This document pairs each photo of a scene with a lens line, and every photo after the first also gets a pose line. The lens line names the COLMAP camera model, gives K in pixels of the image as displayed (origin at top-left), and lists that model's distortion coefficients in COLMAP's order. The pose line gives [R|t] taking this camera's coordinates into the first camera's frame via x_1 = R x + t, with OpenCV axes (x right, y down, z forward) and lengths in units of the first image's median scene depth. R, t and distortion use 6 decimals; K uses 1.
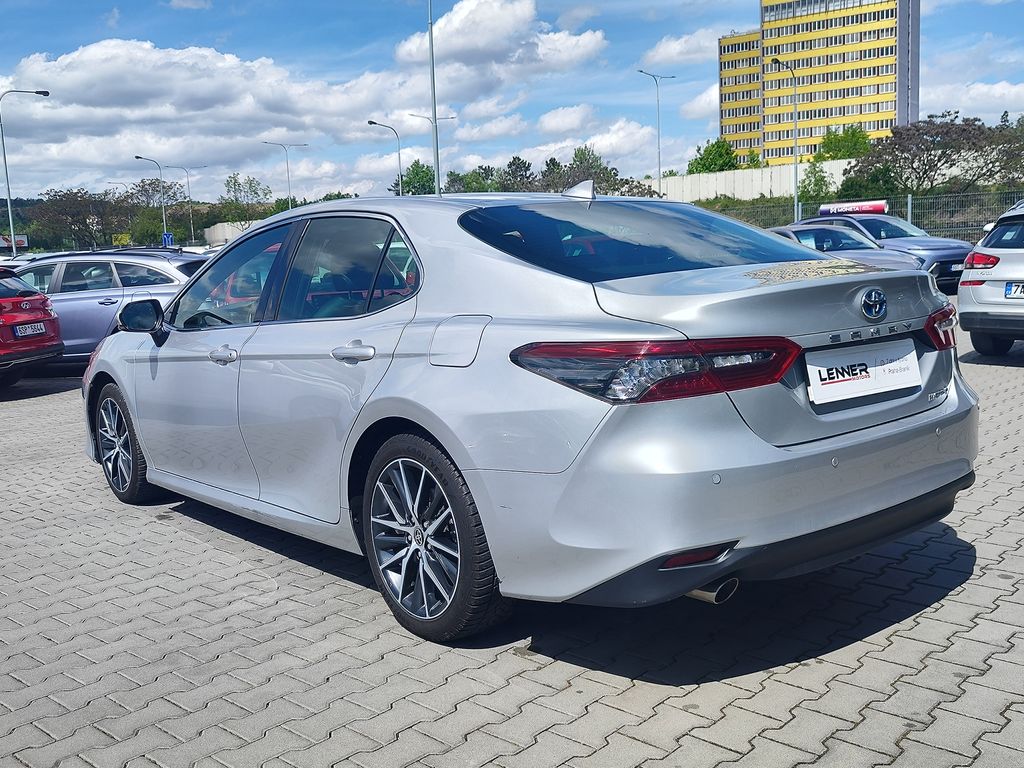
lens RADIAL K [[1009.3, 0, 515.3], [0, 1009.3, 377.6], [0, 0, 1]] dist [0.002449, 0.000000]
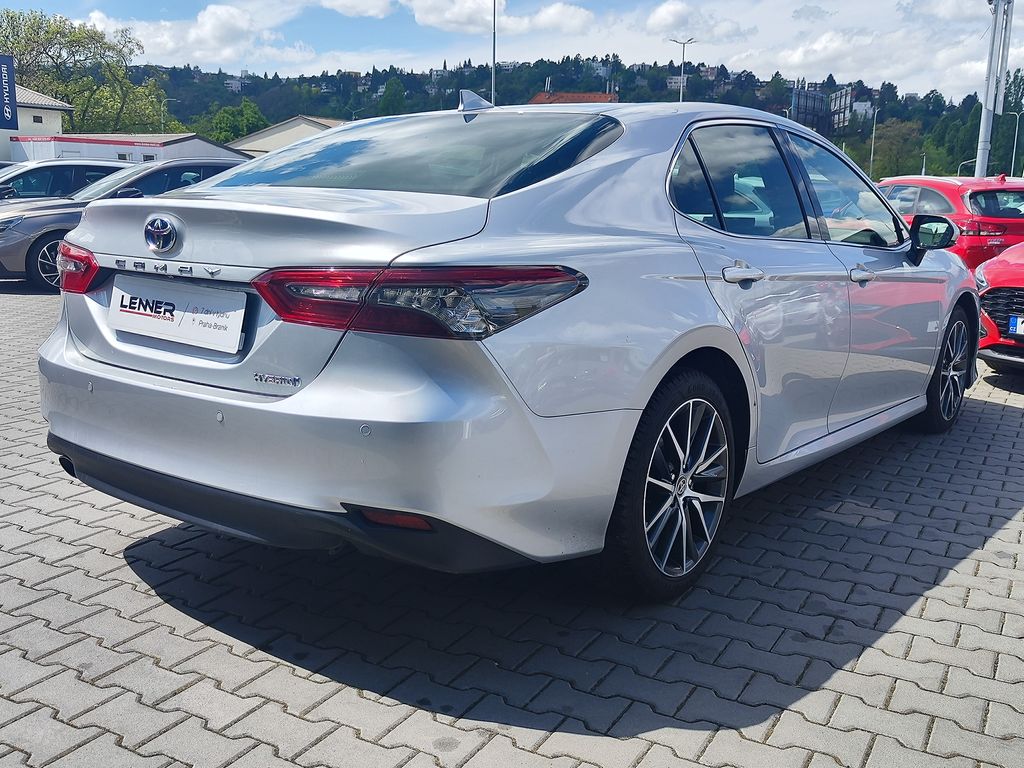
lens RADIAL K [[1009.3, 0, 511.1], [0, 1009.3, 388.9], [0, 0, 1]] dist [0.002449, 0.000000]
pose [[0.219918, 0.232758, -0.947344, 1.201568], [-0.145861, 0.968047, 0.203984, -0.156083], [0.964552, 0.093321, 0.246841, 1.041950]]
